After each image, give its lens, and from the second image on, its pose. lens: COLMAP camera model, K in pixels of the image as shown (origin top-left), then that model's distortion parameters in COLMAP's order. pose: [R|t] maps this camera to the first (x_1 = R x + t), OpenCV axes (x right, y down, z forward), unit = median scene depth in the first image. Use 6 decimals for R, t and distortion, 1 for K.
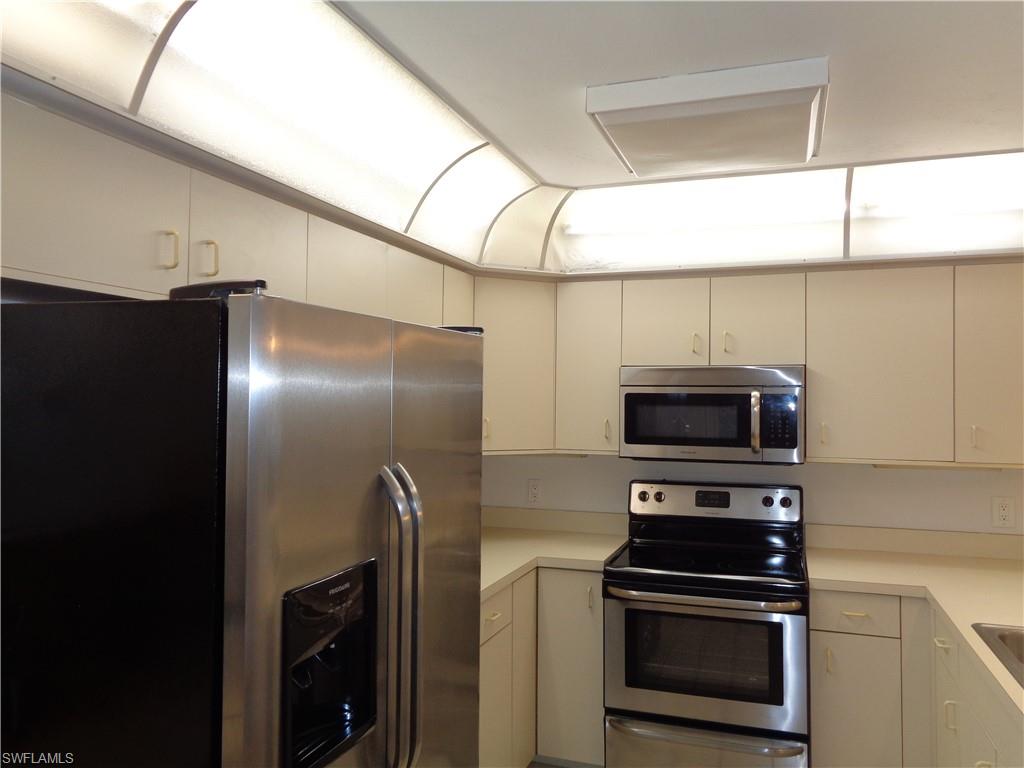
lens RADIAL K [[766.3, 0, 511.5], [0, 766.3, 383.7], [0, 0, 1]] dist [0.004905, -0.001399]
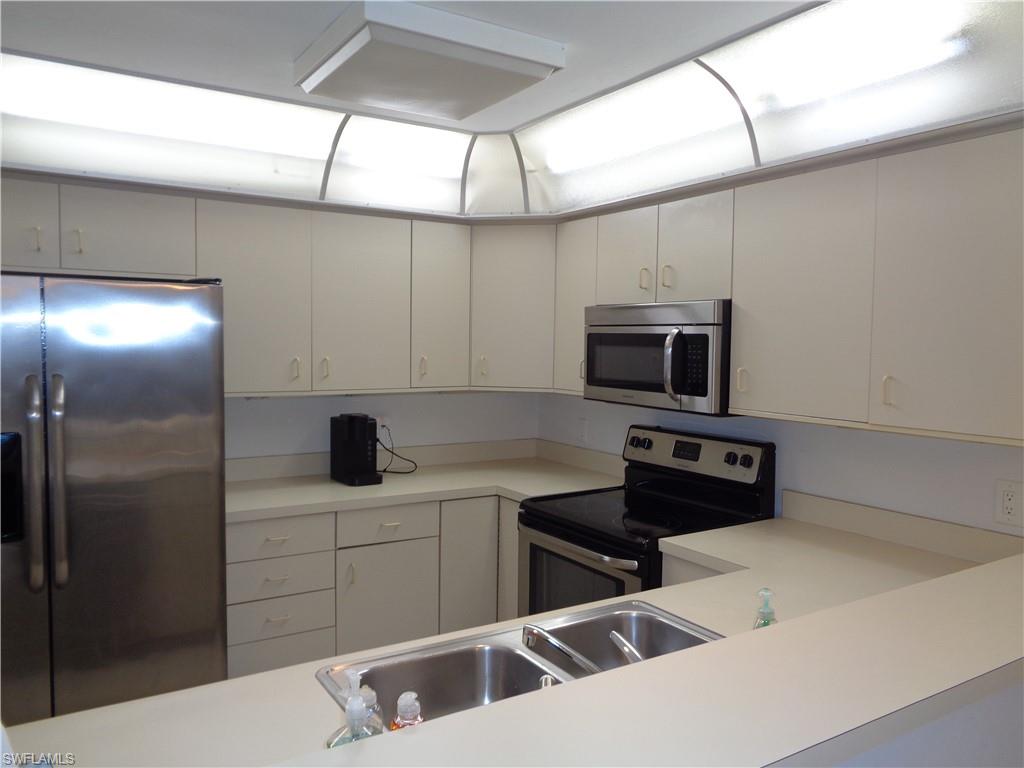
lens RADIAL K [[766.3, 0, 509.9], [0, 766.3, 382.6], [0, 0, 1]] dist [0.004905, -0.001399]
pose [[0.782957, 0.035914, -0.621038, 0.685528], [0.010213, 0.997455, 0.070557, 0.004972], [0.621992, -0.061586, 0.780598, 0.175636]]
